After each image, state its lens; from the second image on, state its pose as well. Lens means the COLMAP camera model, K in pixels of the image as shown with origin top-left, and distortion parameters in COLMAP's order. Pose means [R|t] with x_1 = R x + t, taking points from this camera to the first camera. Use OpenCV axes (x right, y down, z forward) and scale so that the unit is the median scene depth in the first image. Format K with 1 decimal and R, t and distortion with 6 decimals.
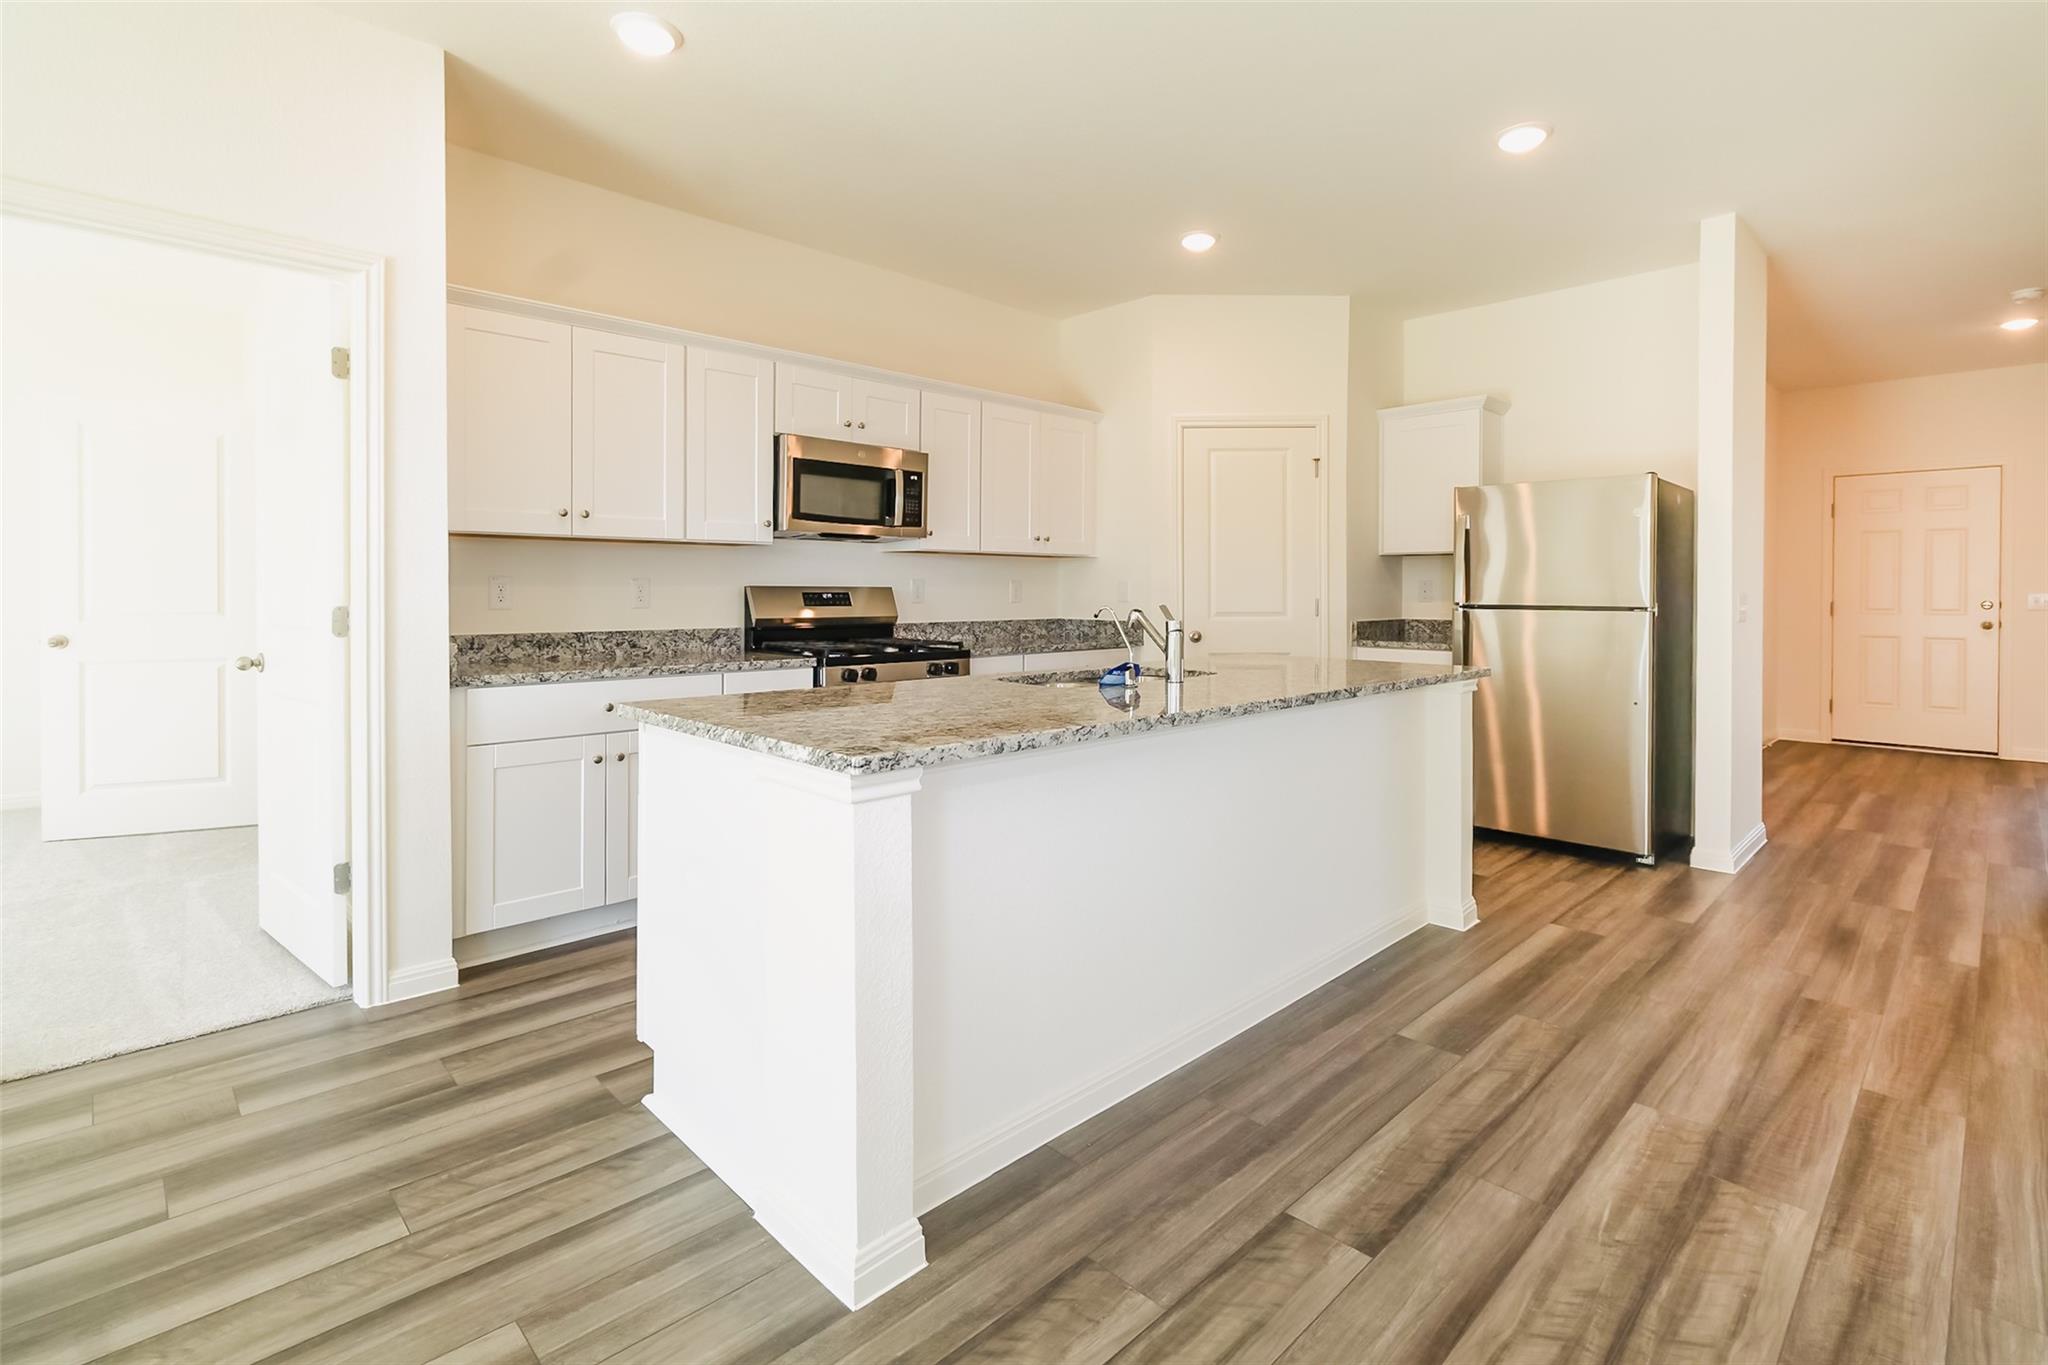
lens RADIAL K [[923.2, 0, 1038.0], [0, 923.2, 592.8], [0, 0, 1]] dist [0.004440, -0.000858]
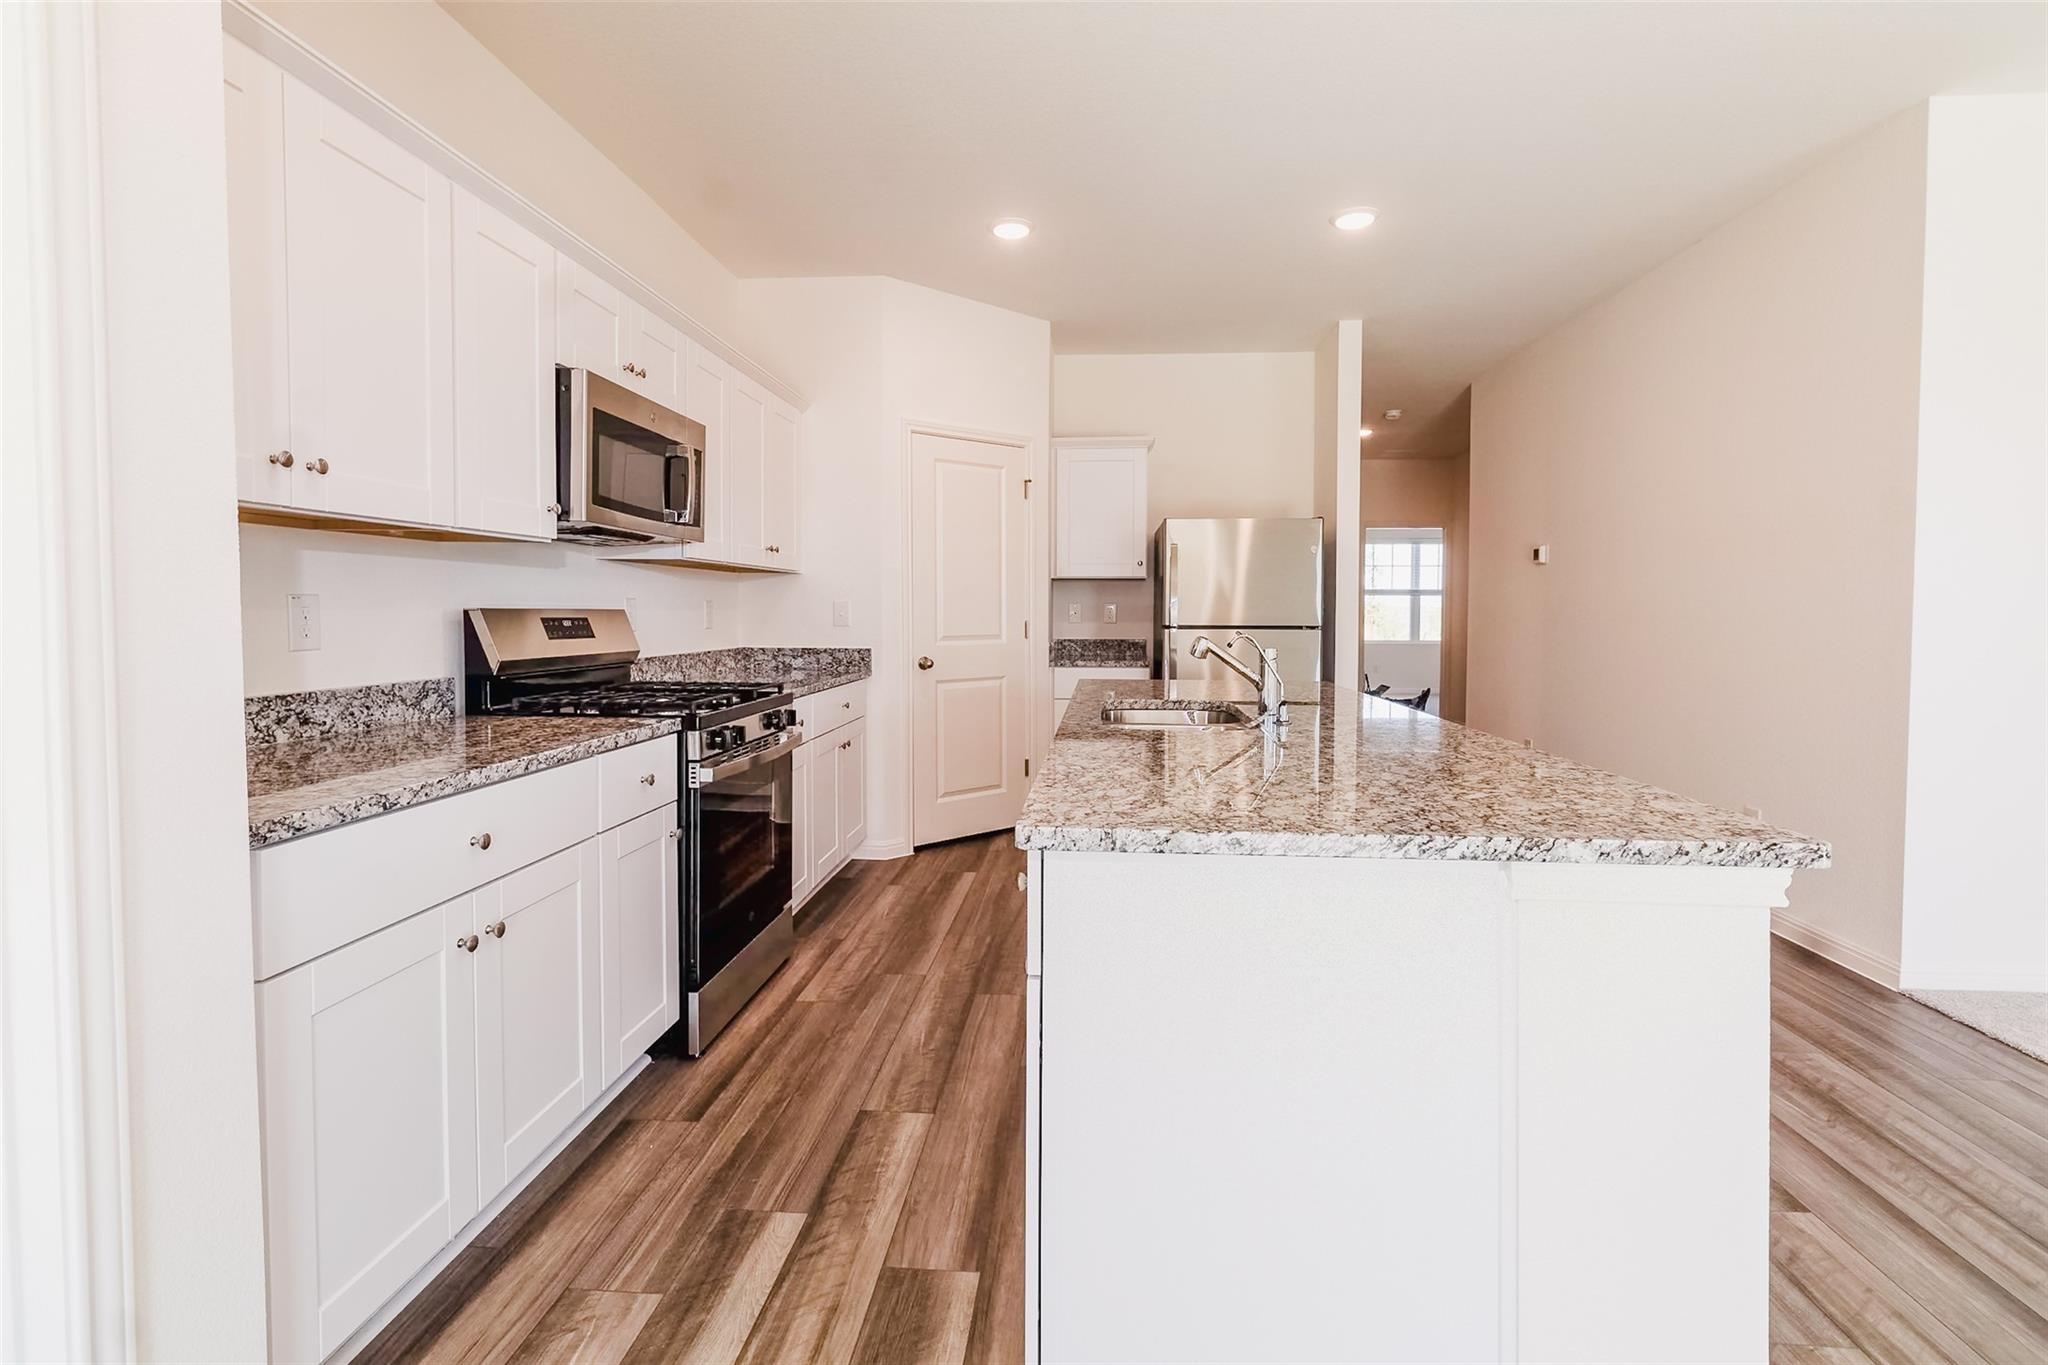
lens RADIAL K [[923.2, 0, 1005.6], [0, 923.2, 625.9], [0, 0, 1]] dist [0.004440, -0.000858]
pose [[0.761975, -0.011006, 0.647513, -0.449524], [0.000470, 0.999865, 0.016442, -0.005418], [-0.647606, -0.012224, 0.761877, 0.319229]]
